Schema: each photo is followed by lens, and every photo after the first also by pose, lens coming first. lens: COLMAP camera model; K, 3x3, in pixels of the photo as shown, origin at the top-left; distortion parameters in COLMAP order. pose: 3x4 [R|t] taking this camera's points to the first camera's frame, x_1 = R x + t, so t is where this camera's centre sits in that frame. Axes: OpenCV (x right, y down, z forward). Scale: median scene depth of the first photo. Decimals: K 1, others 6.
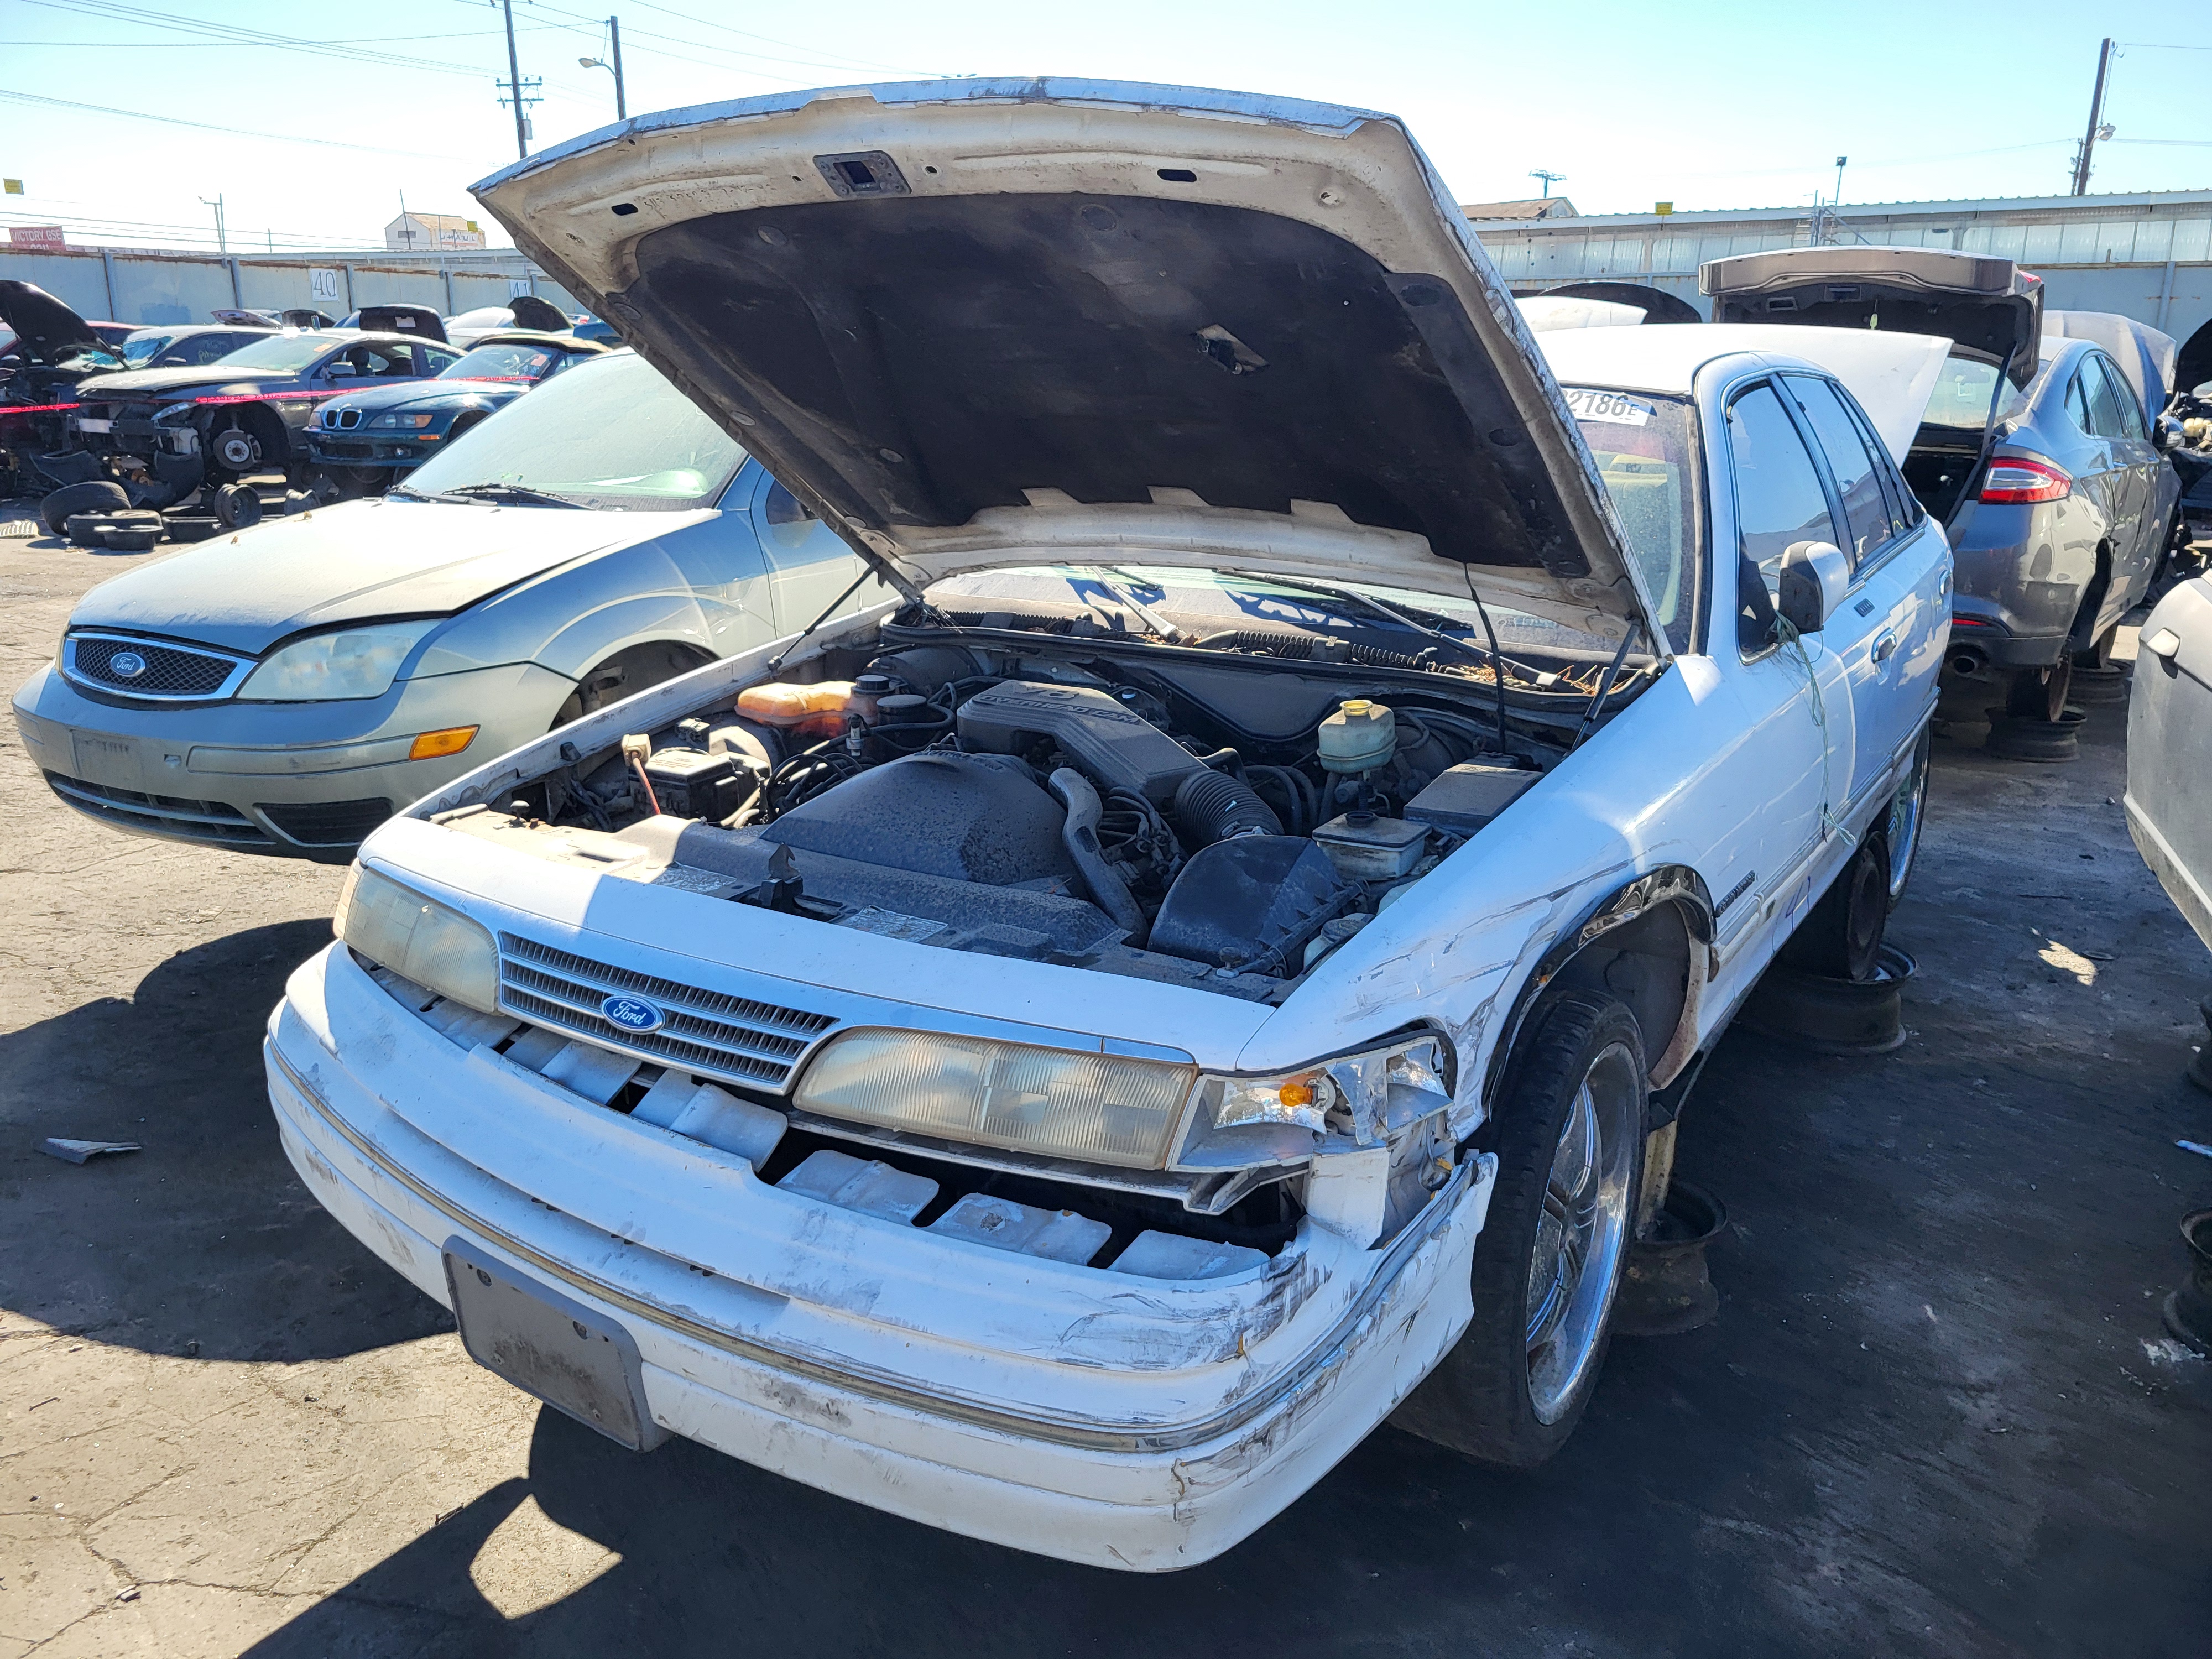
lens RADIAL K [[1629.2, 0, 1101.4], [0, 1629.2, 823.6], [0, 0, 1]] dist [0.054850, -0.036167]
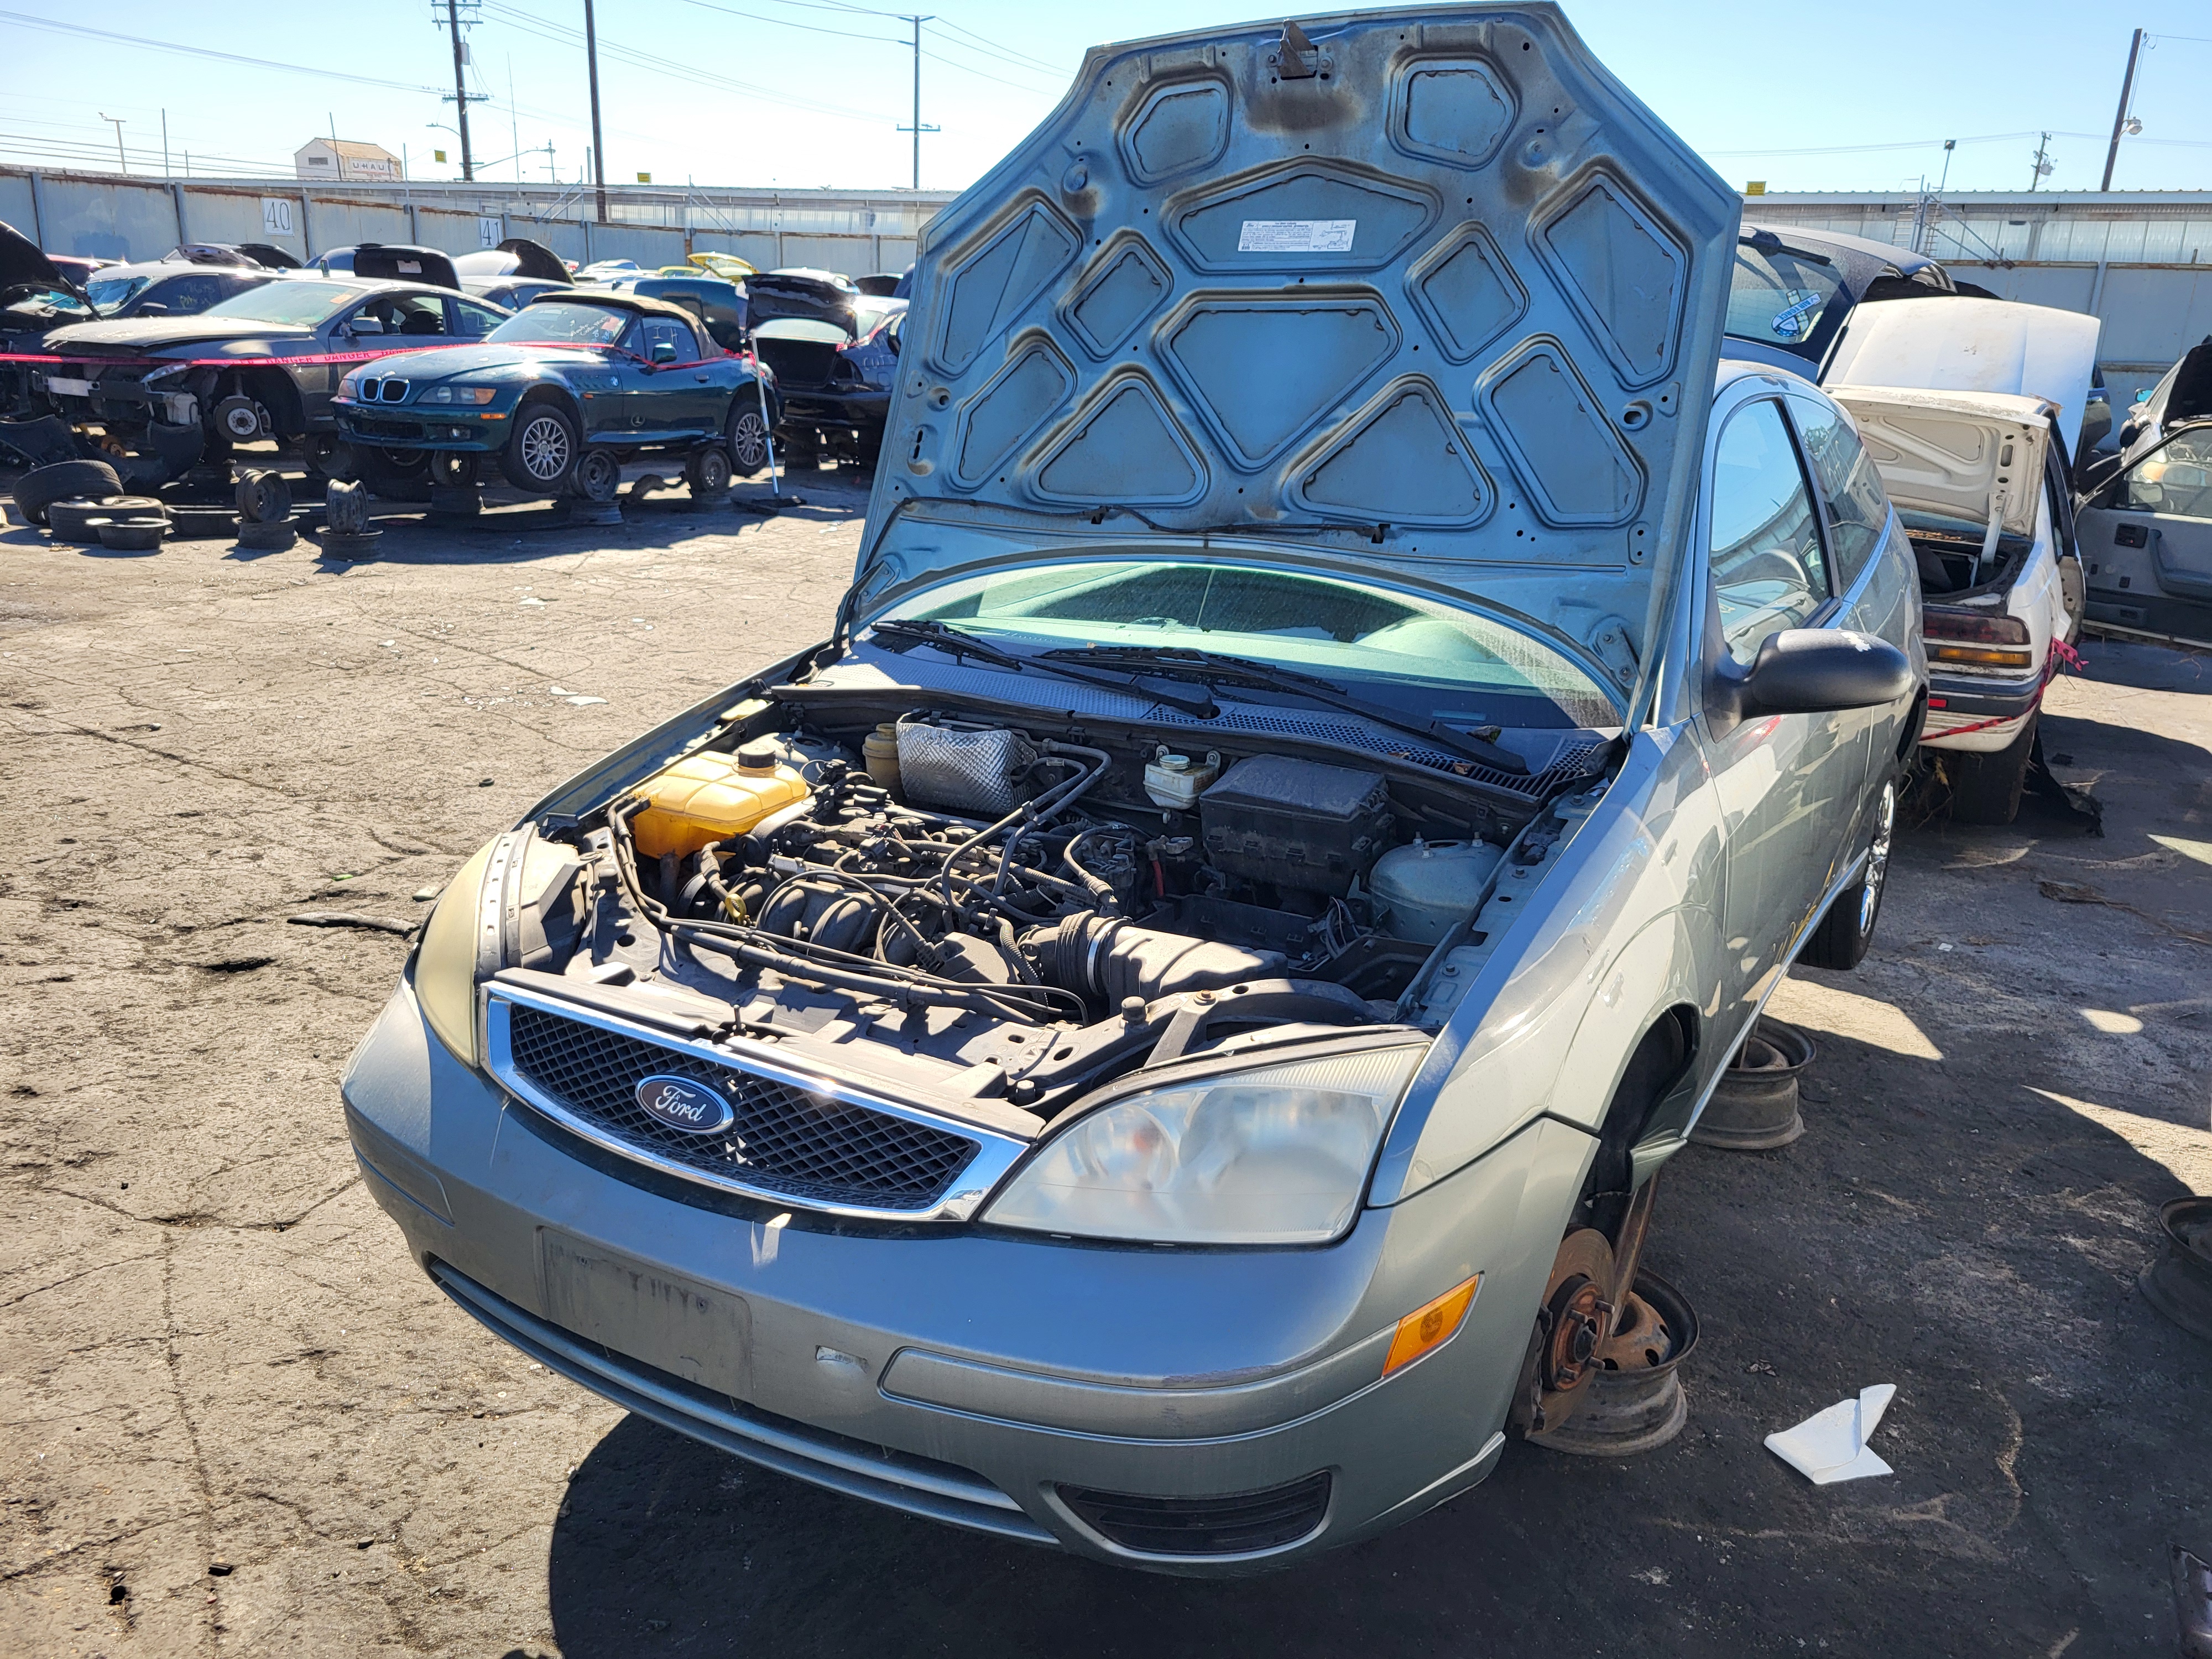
lens RADIAL K [[1629.2, 0, 1110.6], [0, 1629.2, 842.2], [0, 0, 1]] dist [0.054850, -0.036167]
pose [[0.998398, 0.016900, 0.053991, -0.123983], [-0.018629, 0.999324, 0.031682, -0.046825], [-0.053419, -0.032637, 0.998039, 0.133934]]
